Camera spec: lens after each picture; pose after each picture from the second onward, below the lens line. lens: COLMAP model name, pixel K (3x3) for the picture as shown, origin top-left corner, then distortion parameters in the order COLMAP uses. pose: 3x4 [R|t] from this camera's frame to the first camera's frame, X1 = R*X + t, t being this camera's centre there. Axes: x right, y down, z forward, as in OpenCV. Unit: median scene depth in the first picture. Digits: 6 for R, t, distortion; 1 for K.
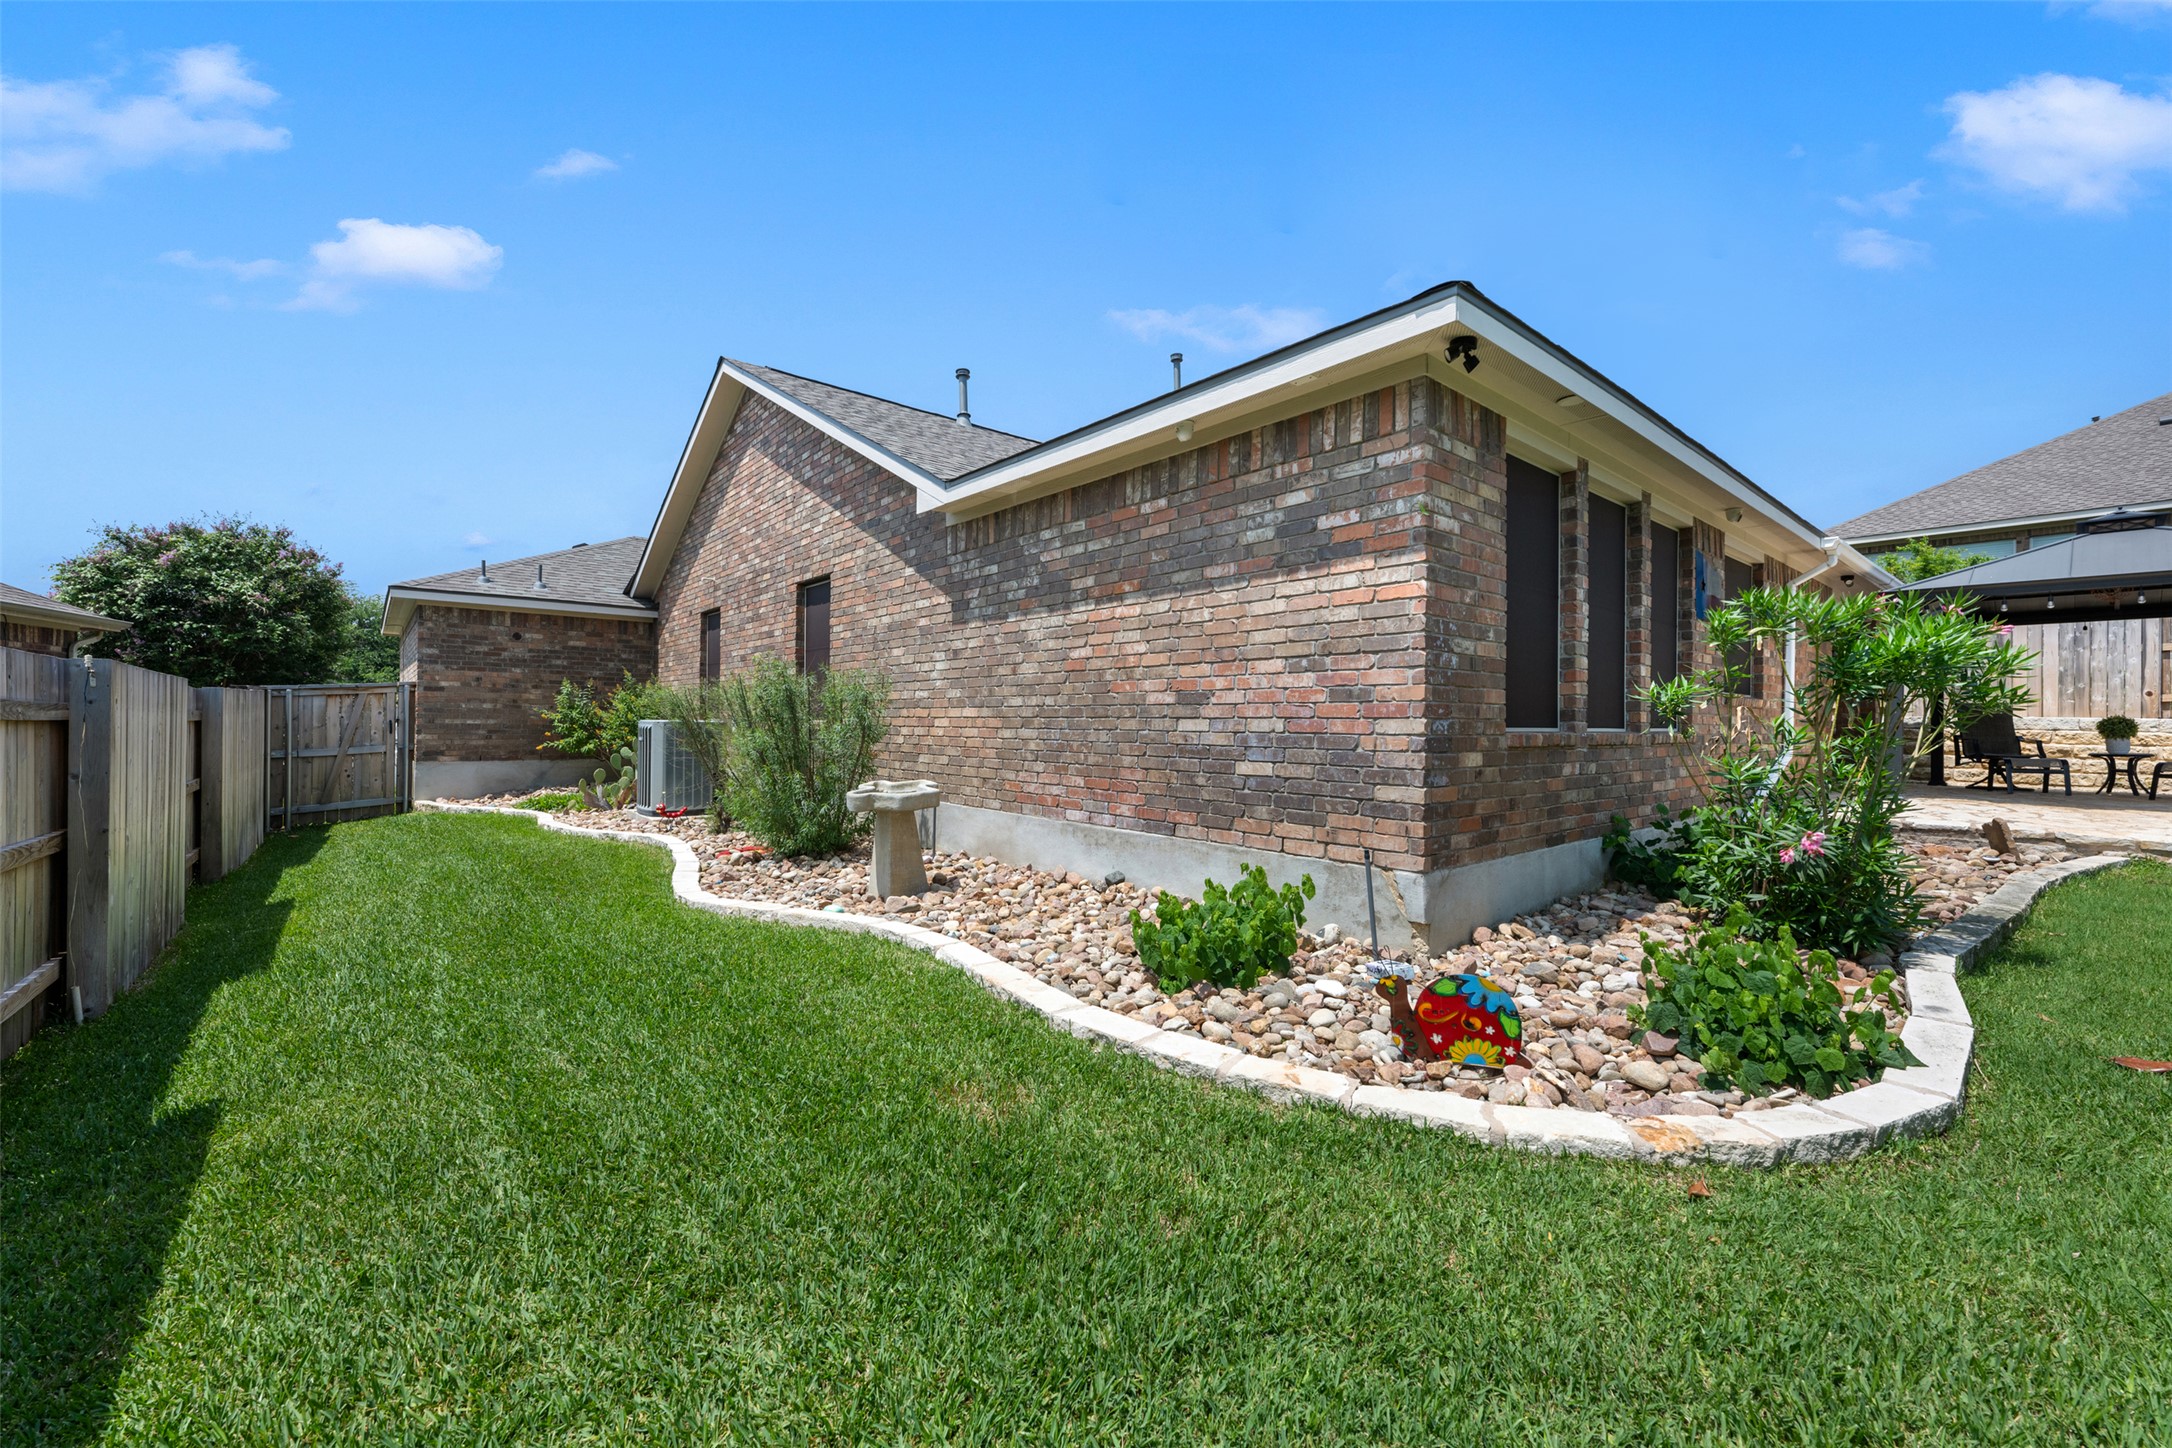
lens RADIAL K [[859.5, 0, 1086.6], [0, 859.5, 721.5], [0, 0, 1]] dist [0.000562, 0.000307]
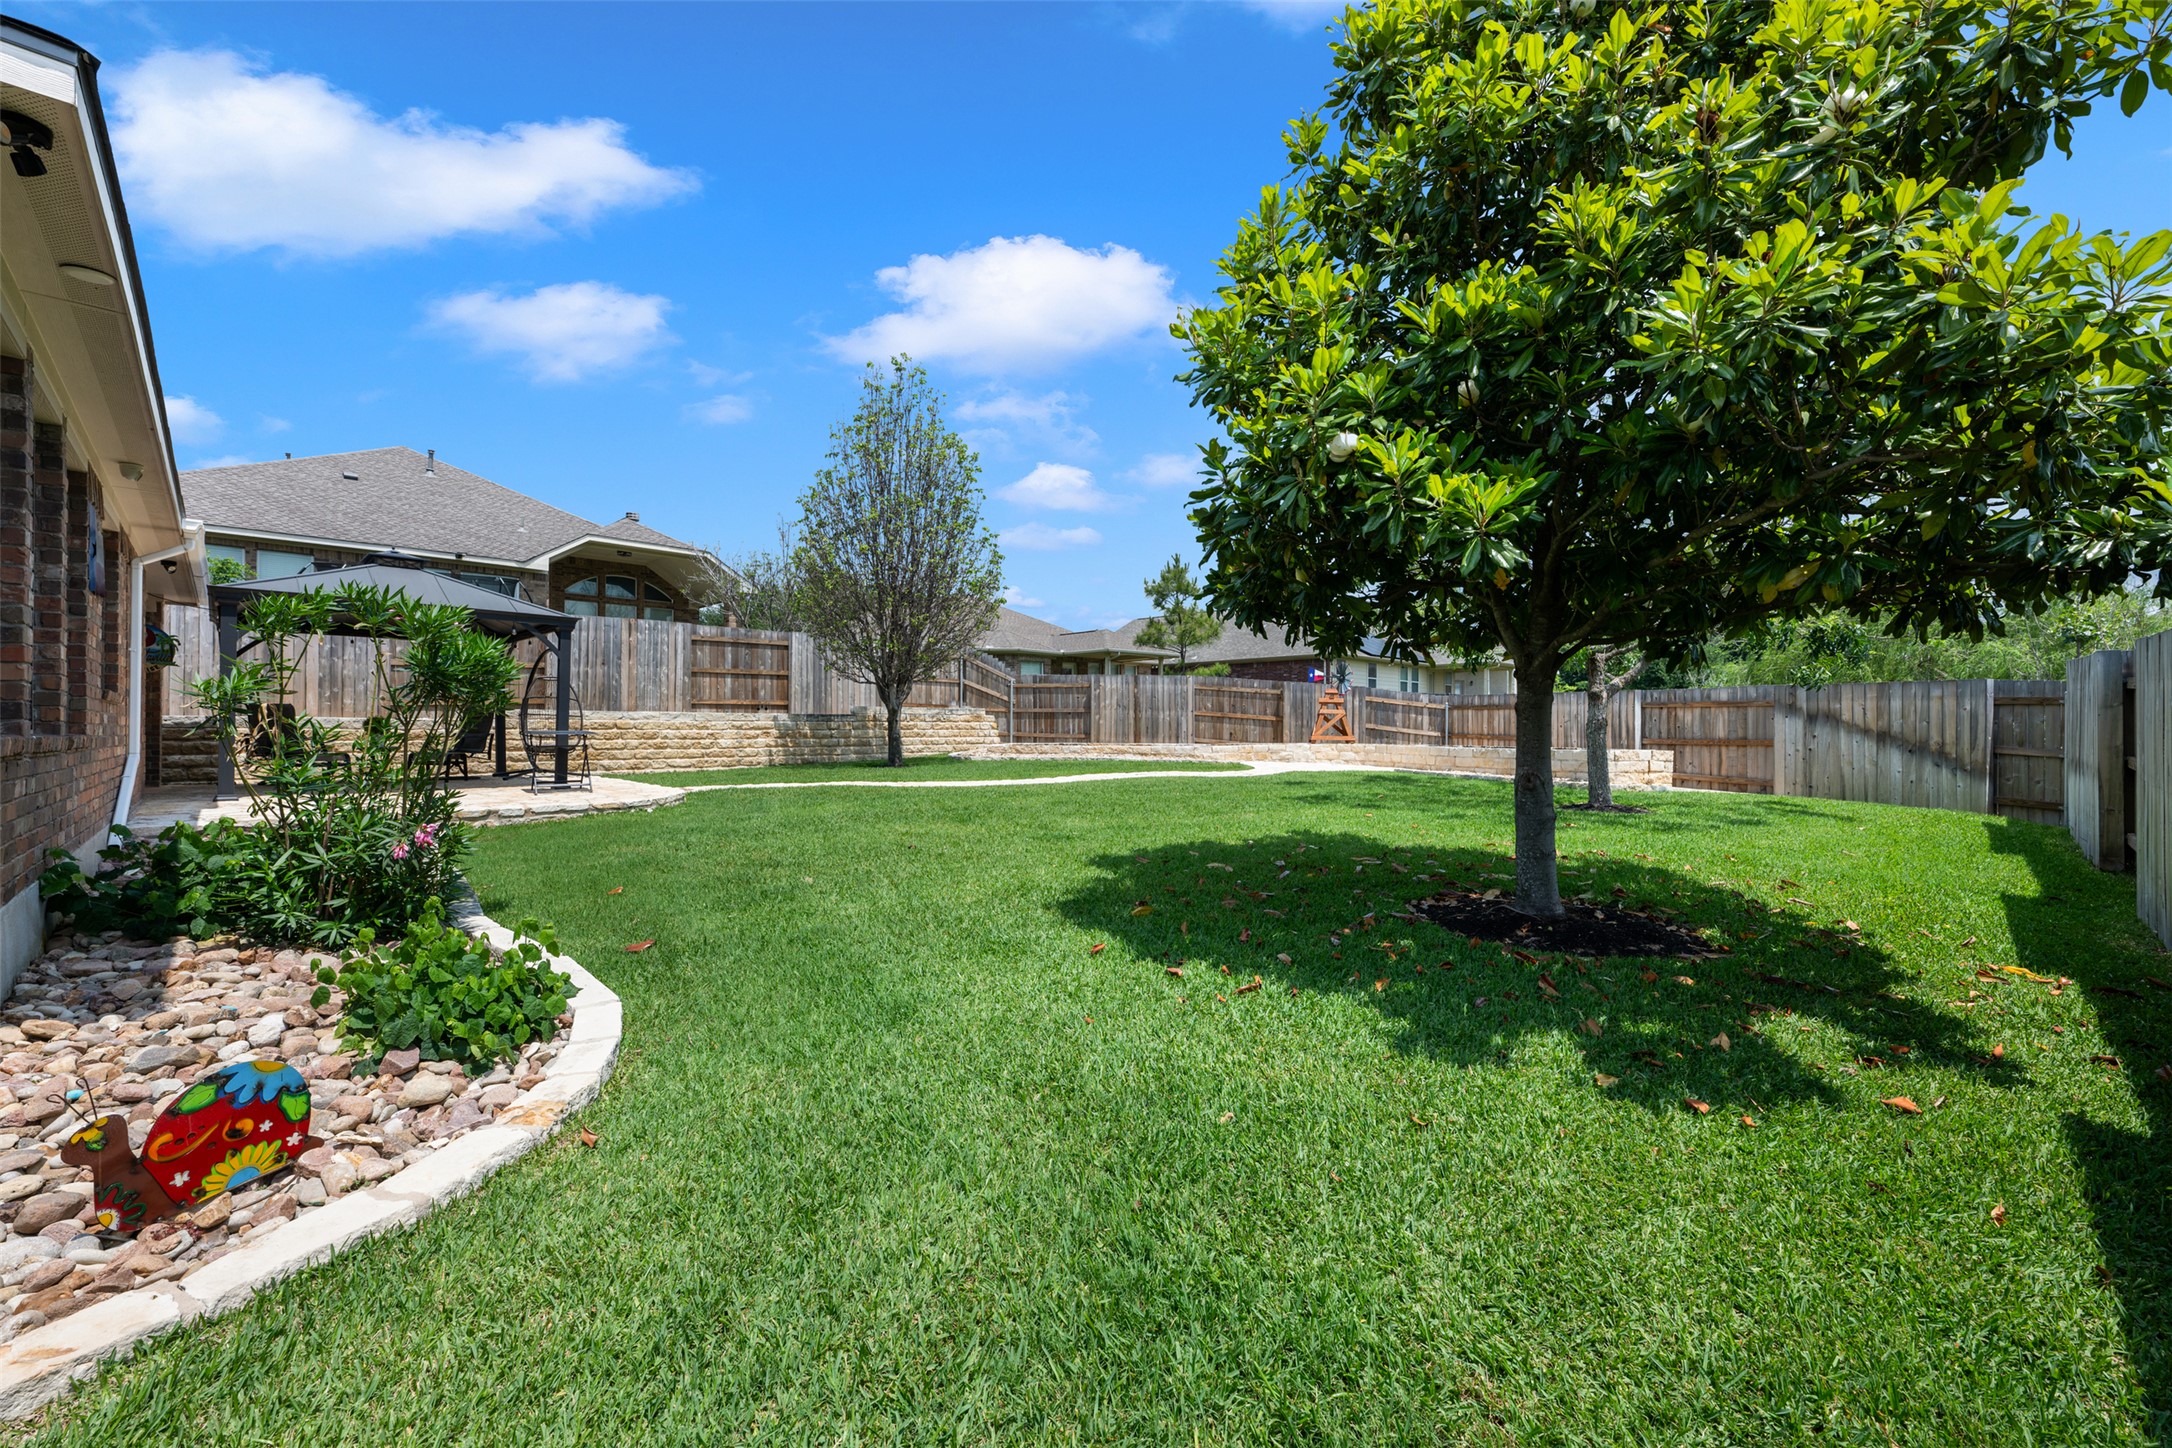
lens RADIAL K [[859.5, 0, 1085.7], [0, 859.5, 722.1], [0, 0, 1]] dist [0.000562, 0.000307]
pose [[-0.088222, 0.002981, 0.996096, -0.351663], [-0.004029, 0.999986, -0.003349, 0.002989], [-0.996093, -0.004308, -0.088208, 0.349223]]
